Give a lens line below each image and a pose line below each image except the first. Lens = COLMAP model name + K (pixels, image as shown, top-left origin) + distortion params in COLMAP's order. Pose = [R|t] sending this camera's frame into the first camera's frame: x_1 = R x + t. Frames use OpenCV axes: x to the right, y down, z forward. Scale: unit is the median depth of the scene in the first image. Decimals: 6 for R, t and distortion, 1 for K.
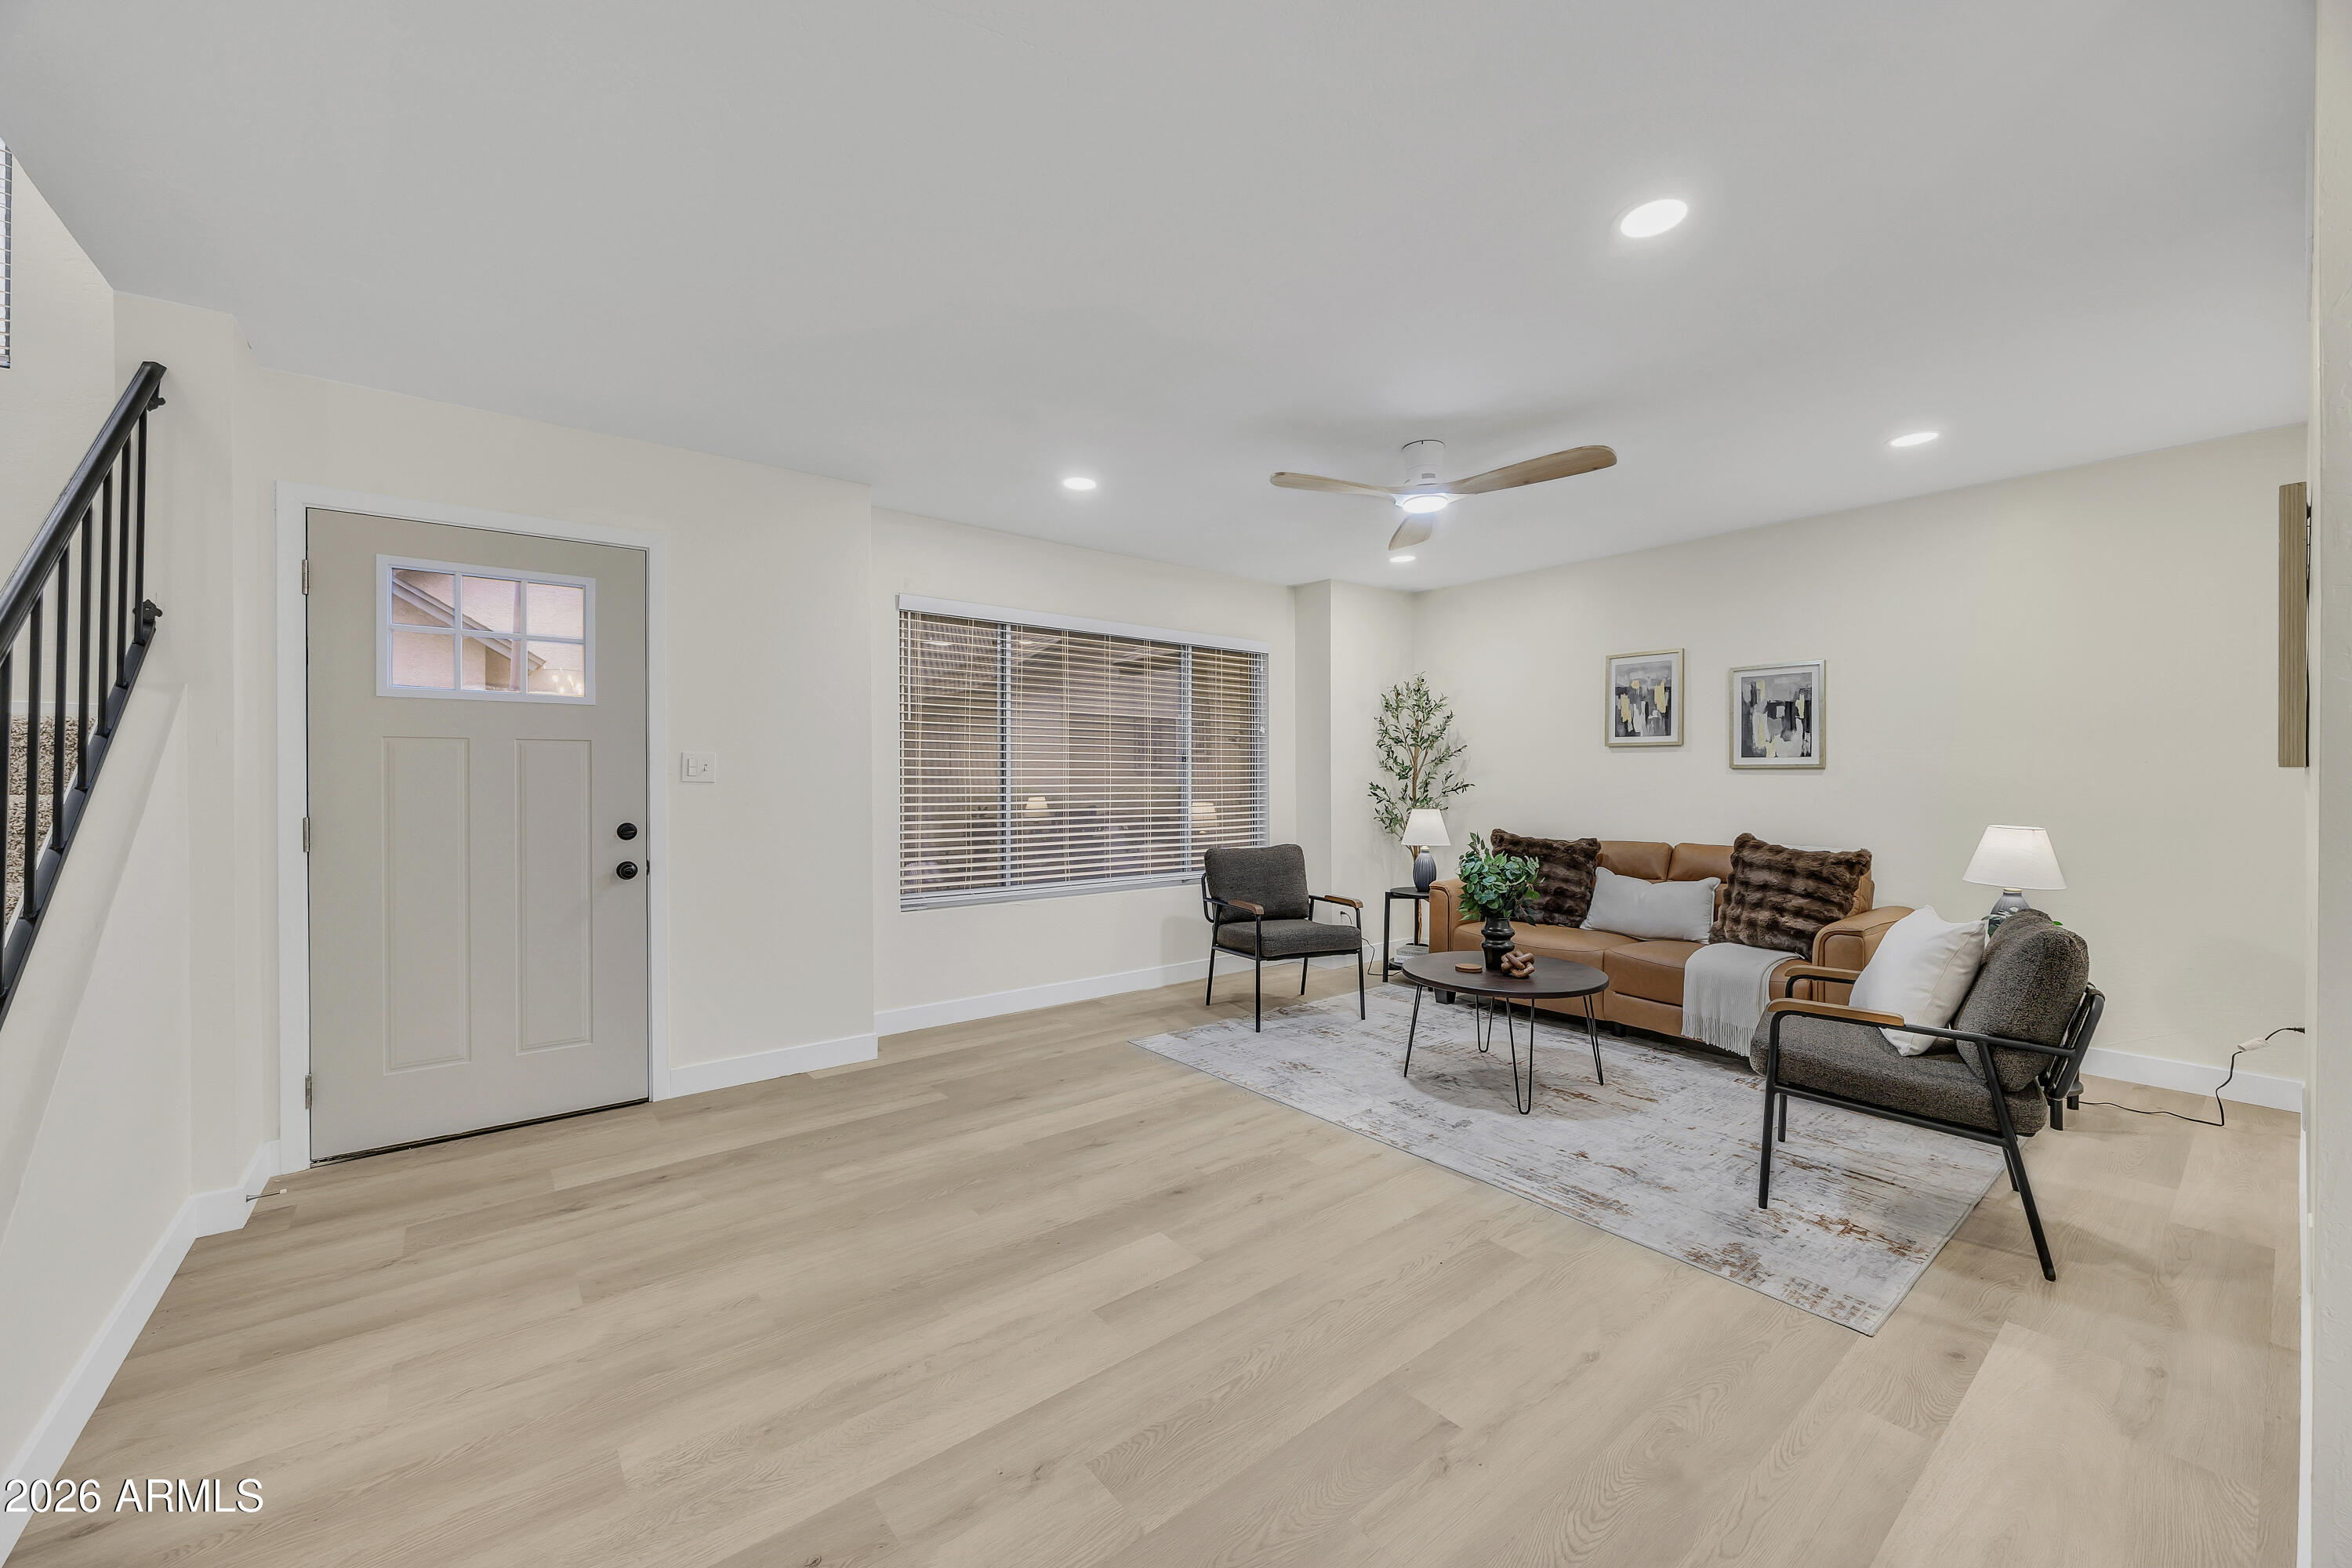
lens RADIAL K [[900.0, 0, 1173.4], [0, 900.0, 777.9], [0, 0, 1]] dist [-0.007339, 0.000462]
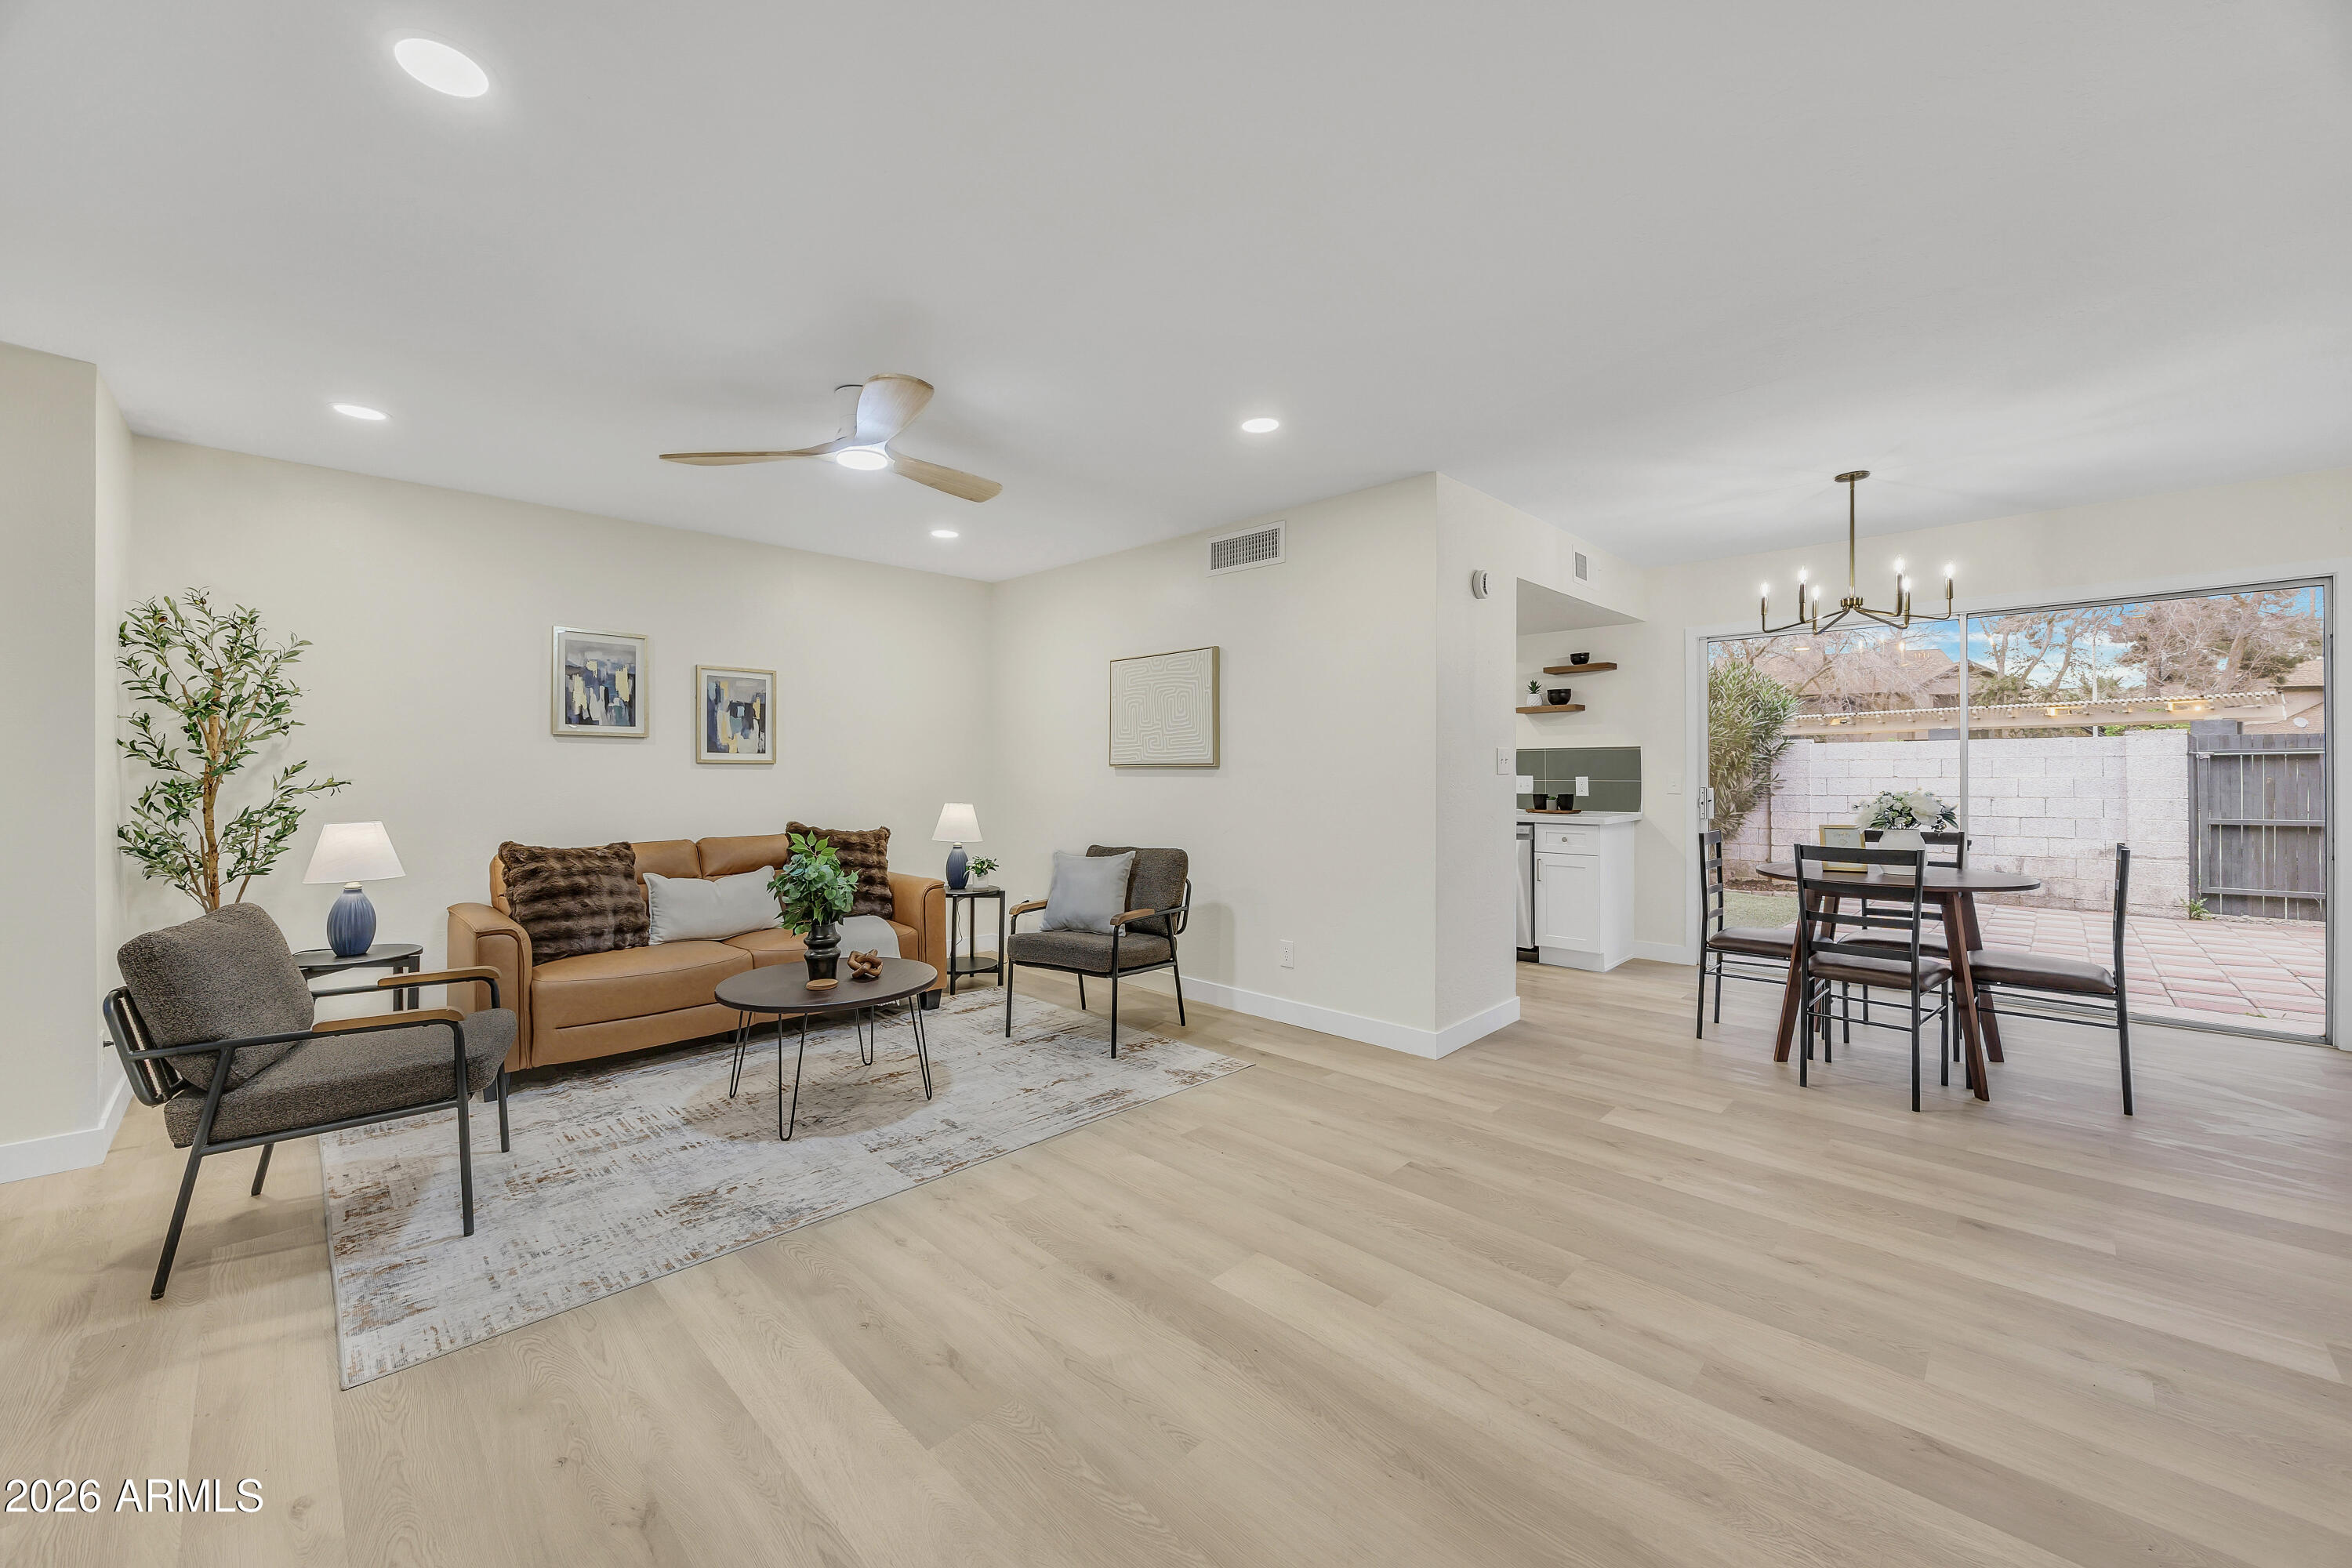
lens RADIAL K [[900.0, 0, 1174.2], [0, 900.0, 772.0], [0, 0, 1]] dist [-0.007339, 0.000462]
pose [[-0.120769, 0.002179, 0.992678, -0.506971], [0.002172, 0.999996, -0.001931, 0.003137], [-0.992678, 0.001923, -0.120774, 0.649451]]
